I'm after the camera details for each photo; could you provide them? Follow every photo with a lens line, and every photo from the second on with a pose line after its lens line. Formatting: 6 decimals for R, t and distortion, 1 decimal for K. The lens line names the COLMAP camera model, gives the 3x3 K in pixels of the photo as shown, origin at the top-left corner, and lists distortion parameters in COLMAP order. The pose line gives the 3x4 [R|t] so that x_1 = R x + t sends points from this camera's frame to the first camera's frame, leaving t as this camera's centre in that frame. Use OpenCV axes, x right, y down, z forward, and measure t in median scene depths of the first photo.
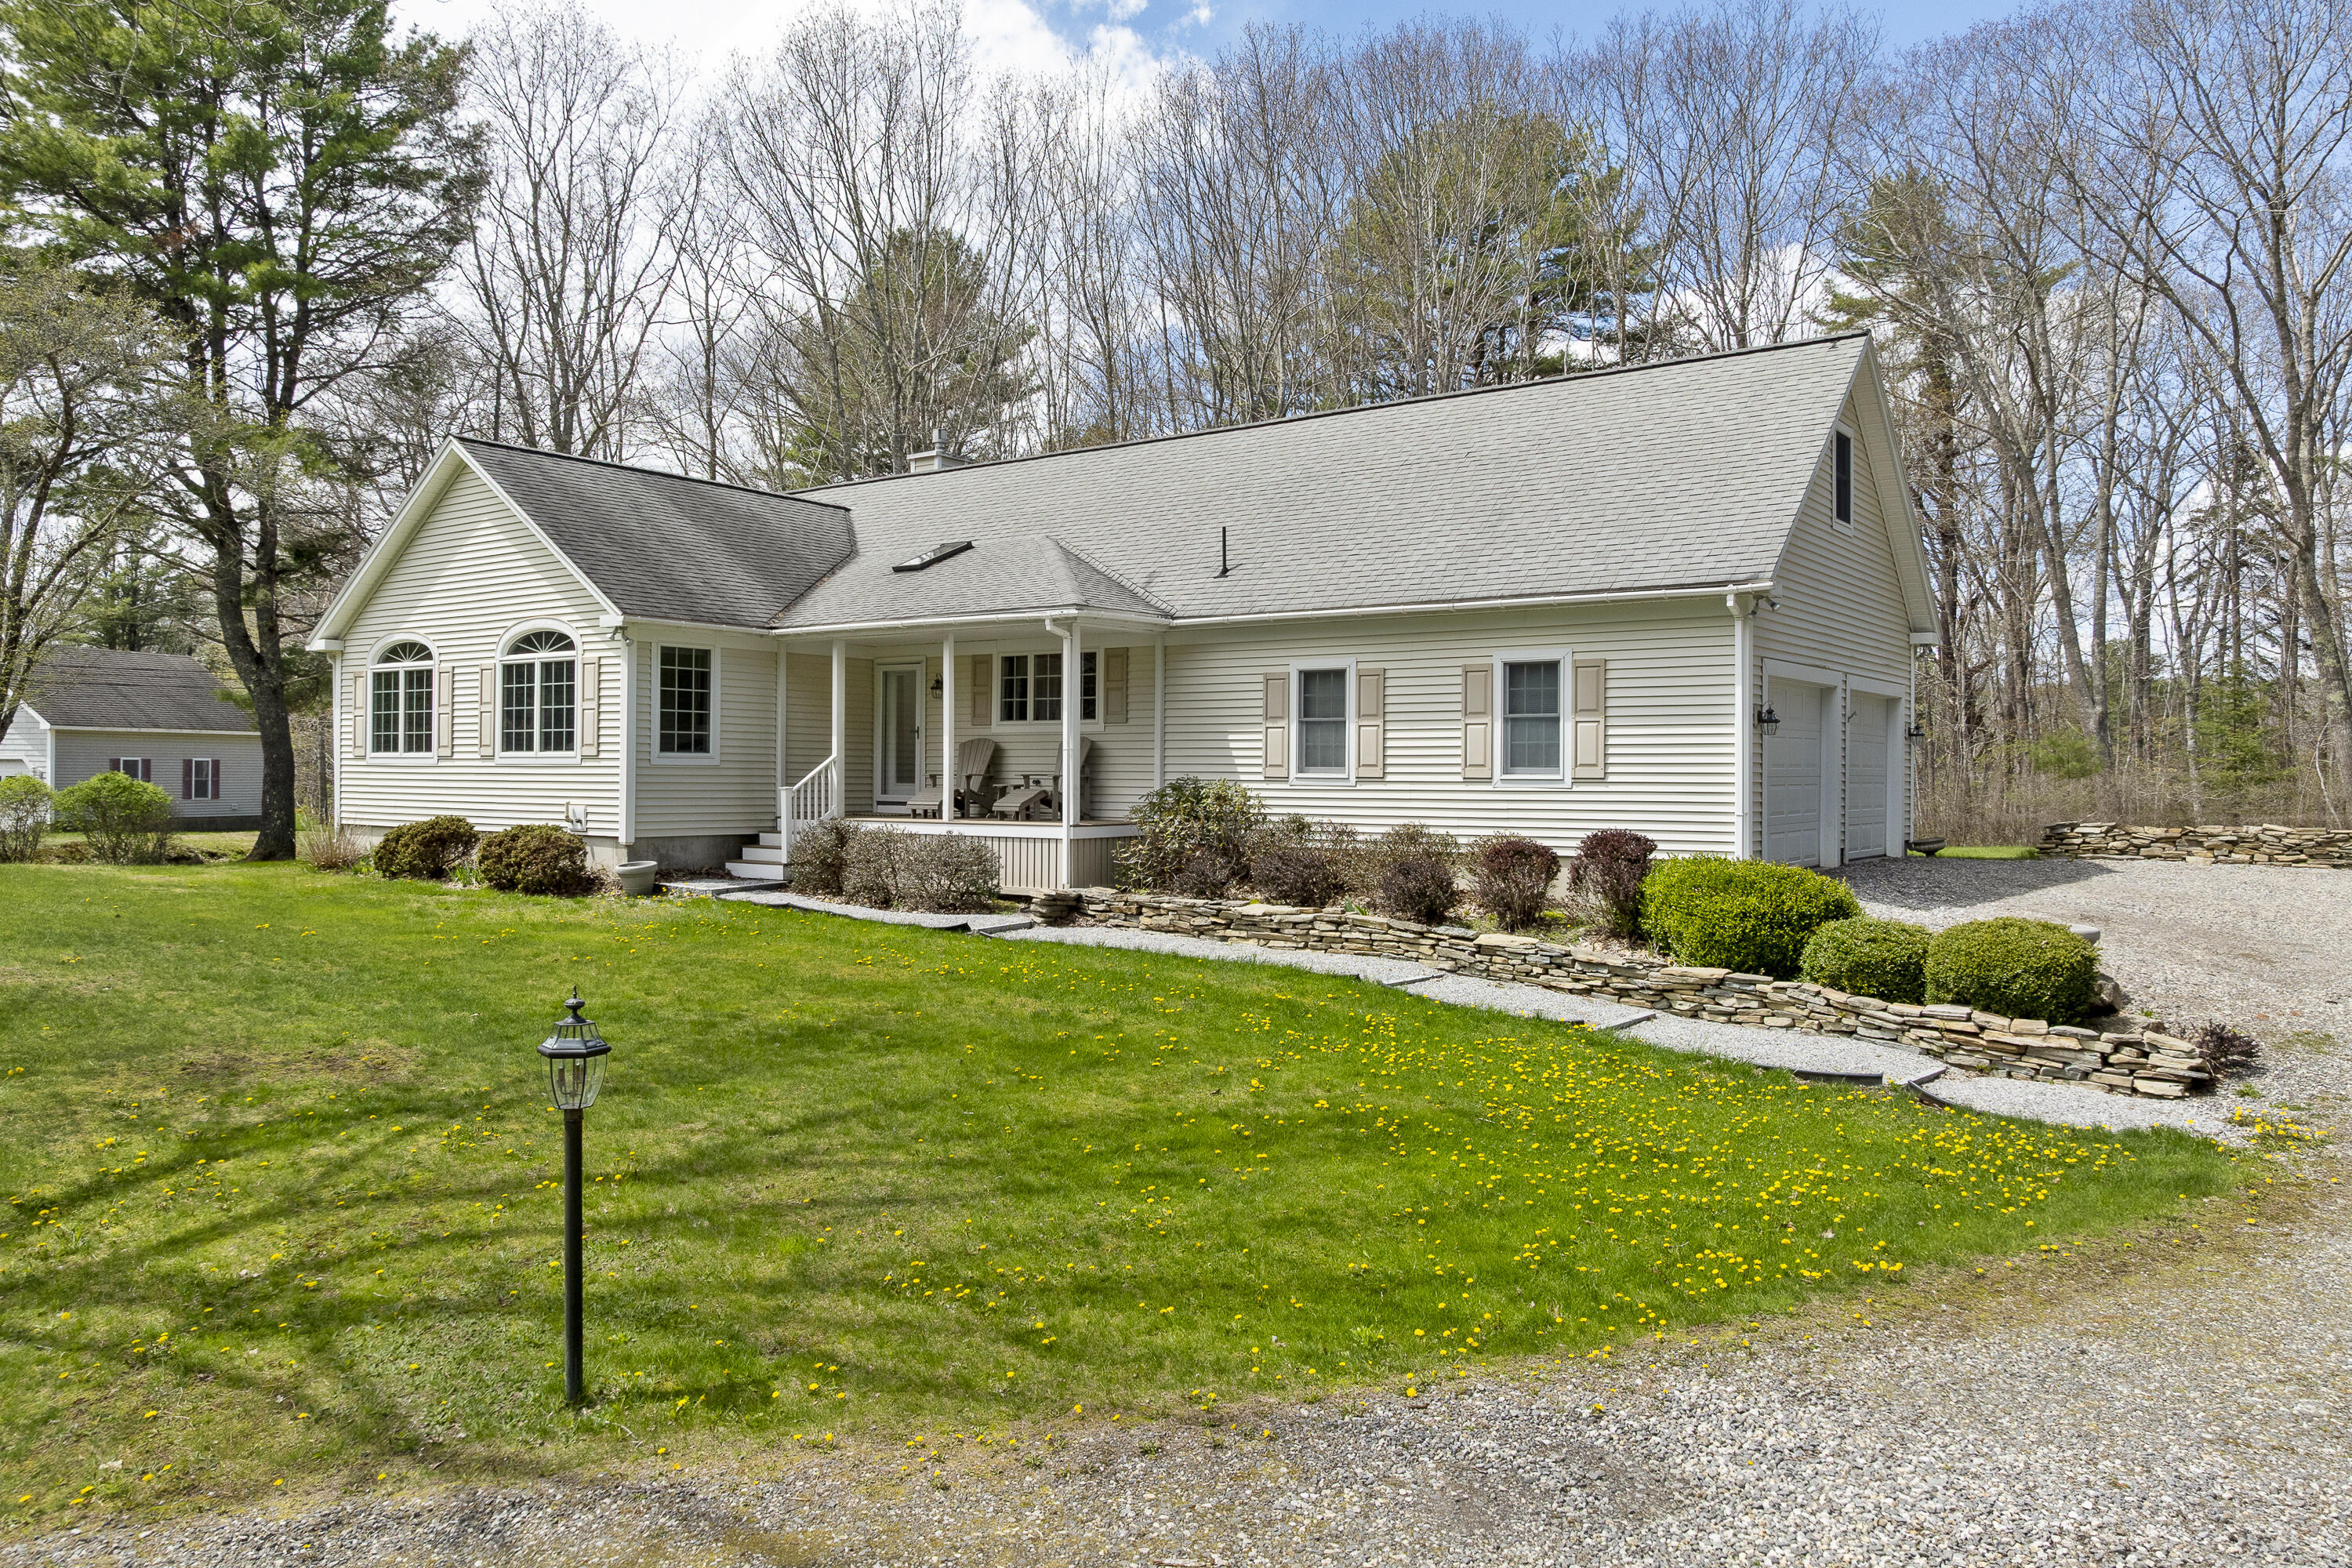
lens RADIAL K [[1653.8, 0, 1176.0], [0, 1653.8, 784.0], [0, 0, 1]] dist [-0.013196, -0.002913]
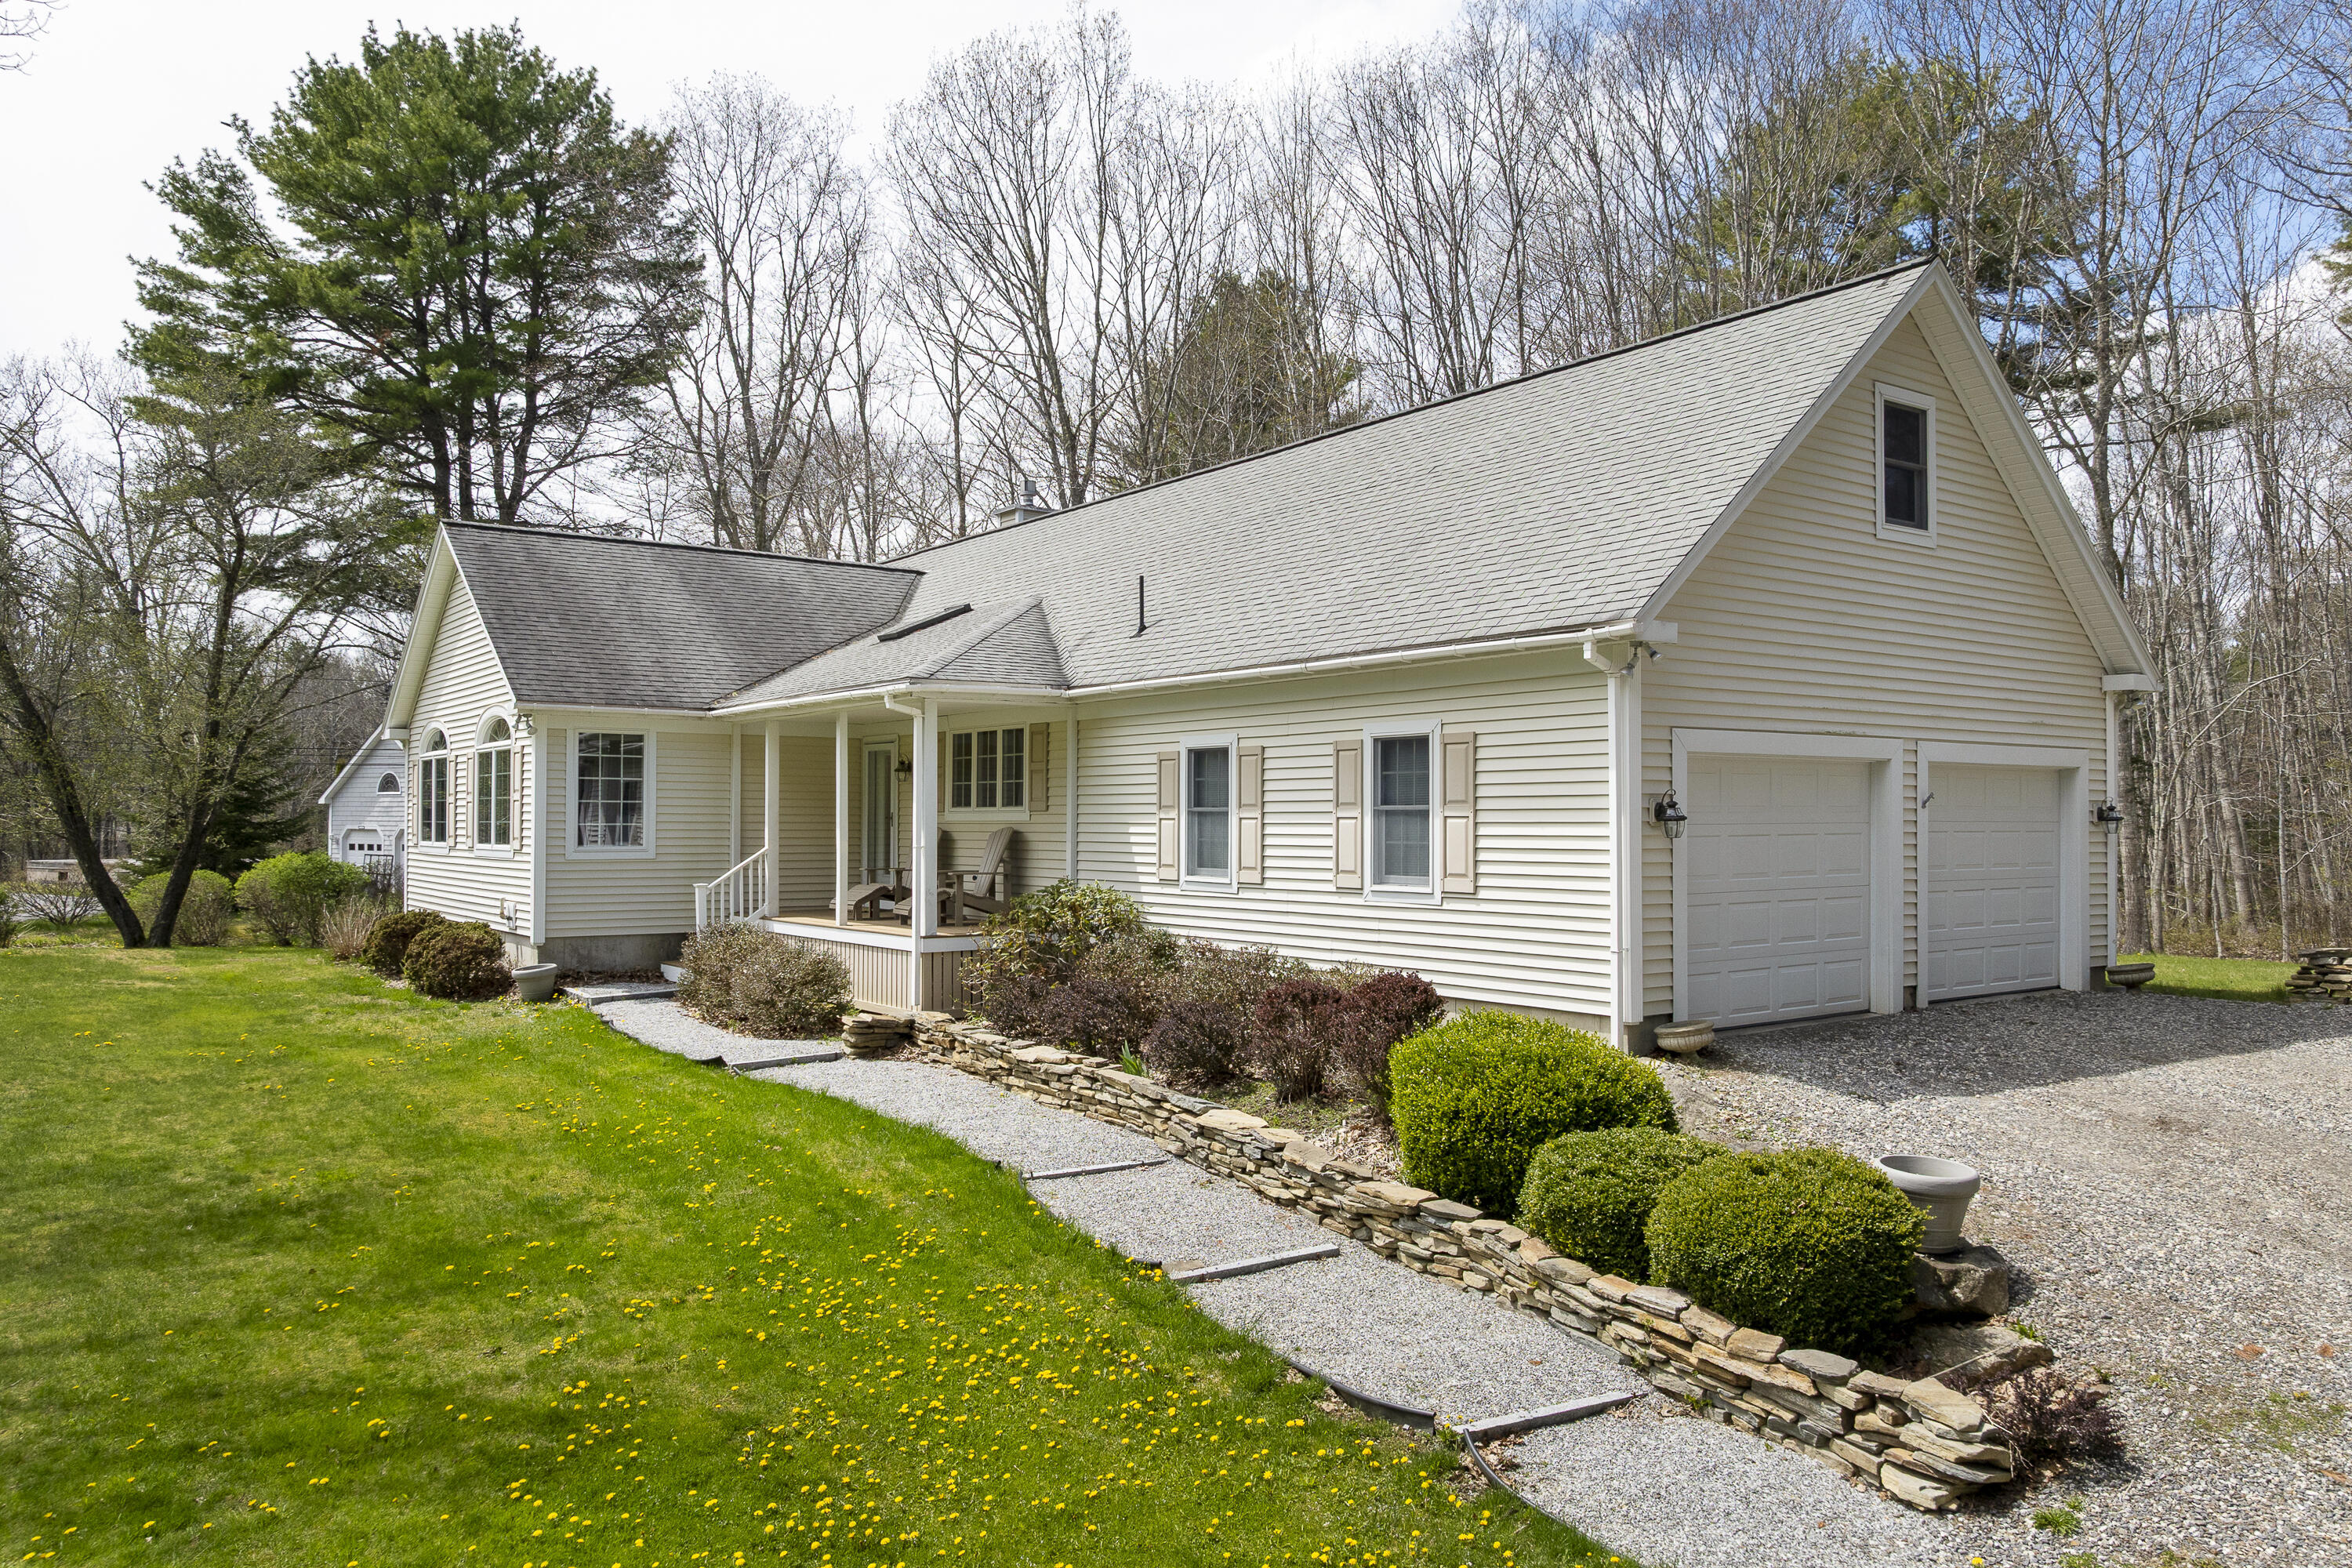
lens RADIAL K [[1673.8, 0, 1176.0], [0, 1673.8, 784.0], [0, 0, 1]] dist [-0.005494, -0.005067]
pose [[0.952940, -0.010984, -0.302960, 0.338815], [0.001693, 0.999521, -0.030914, -0.027773], [0.303154, 0.028947, 0.952502, 0.228375]]
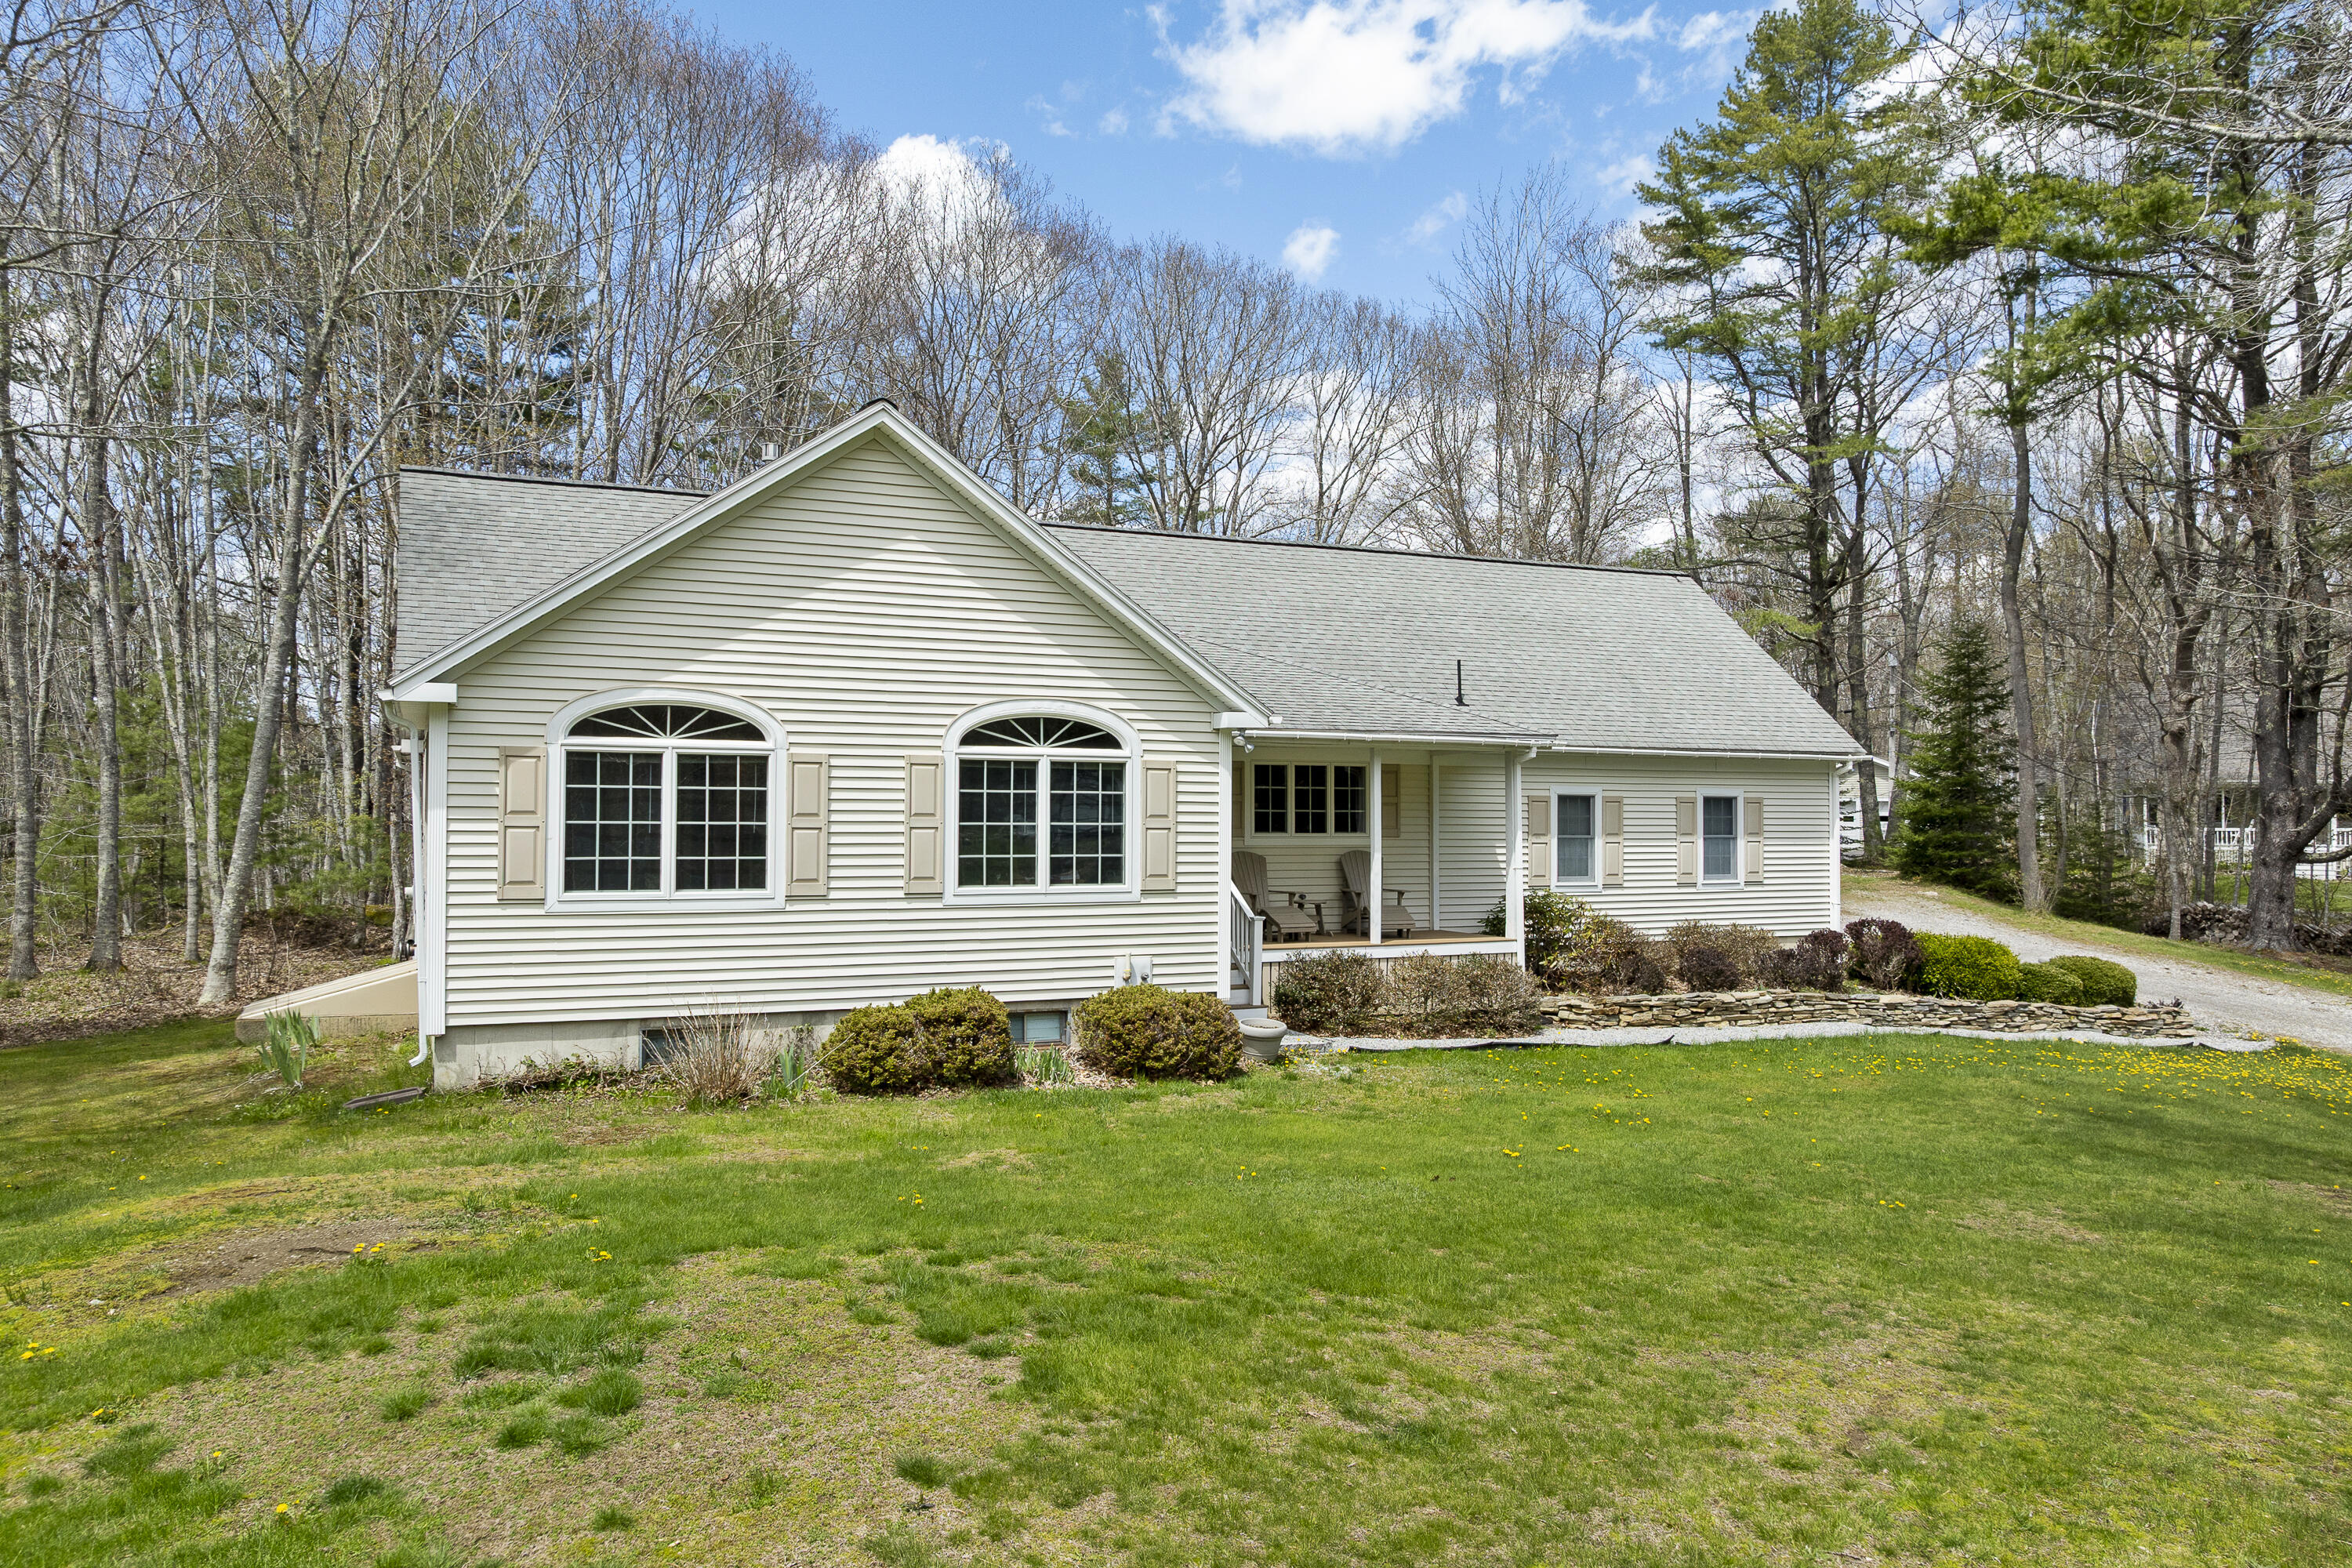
lens RADIAL K [[1653.8, 0, 1176.0], [0, 1653.8, 784.0], [0, 0, 1]] dist [-0.013196, -0.002913]
pose [[0.480238, 0.013744, 0.877031, -1.165219], [0.002149, 0.999856, -0.016846, -0.060802], [-0.877136, 0.009975, 0.480139, 0.714889]]
